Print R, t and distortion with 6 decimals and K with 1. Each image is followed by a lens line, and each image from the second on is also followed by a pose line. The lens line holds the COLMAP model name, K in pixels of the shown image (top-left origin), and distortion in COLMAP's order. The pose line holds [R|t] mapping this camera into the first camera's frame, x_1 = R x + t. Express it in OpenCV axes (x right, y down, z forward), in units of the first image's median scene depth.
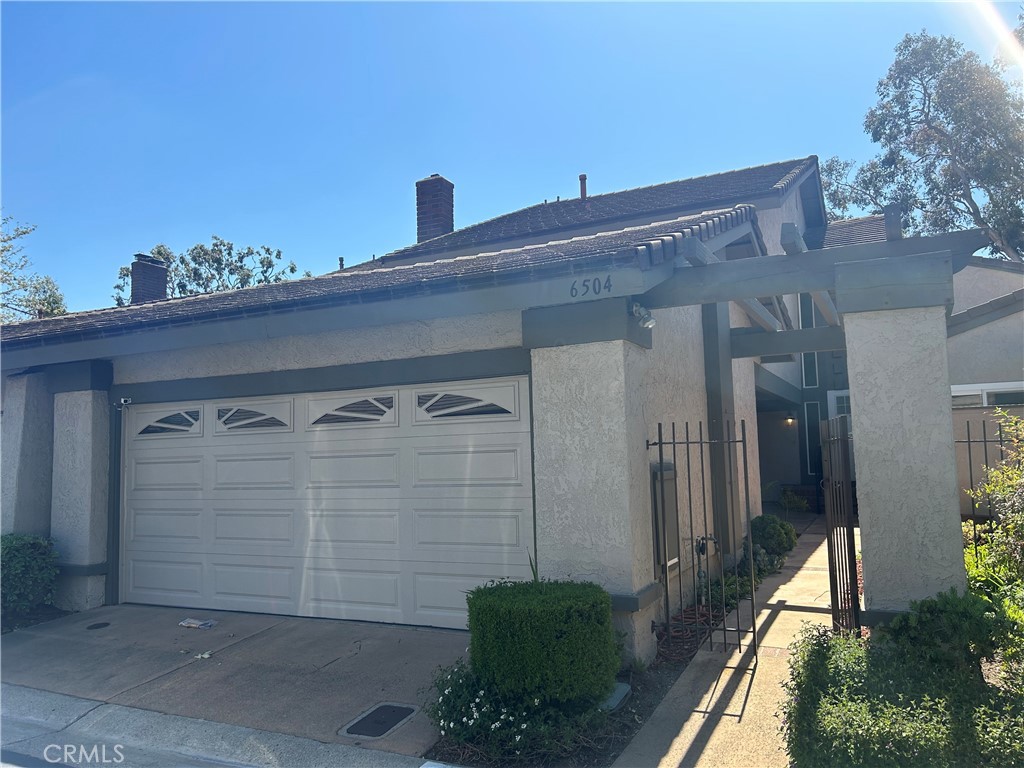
lens RADIAL K [[762.9, 0, 514.4], [0, 762.9, 376.5], [0, 0, 1]] dist [0.024555, -0.044467]
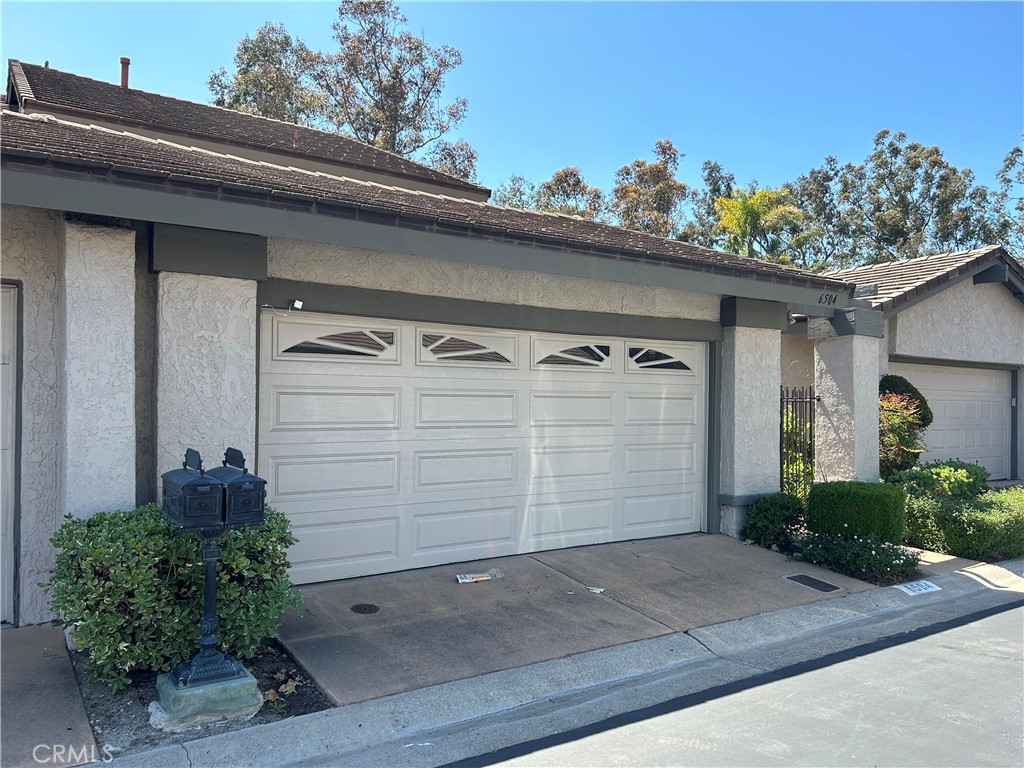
lens RADIAL K [[762.9, 0, 506.6], [0, 762.9, 386.5], [0, 0, 1]] dist [0.024555, -0.044467]
pose [[0.510578, 0.047744, 0.858505, -1.161527], [-0.116446, 0.993098, 0.014025, 0.085196], [-0.851910, -0.107131, 0.512613, 0.530525]]
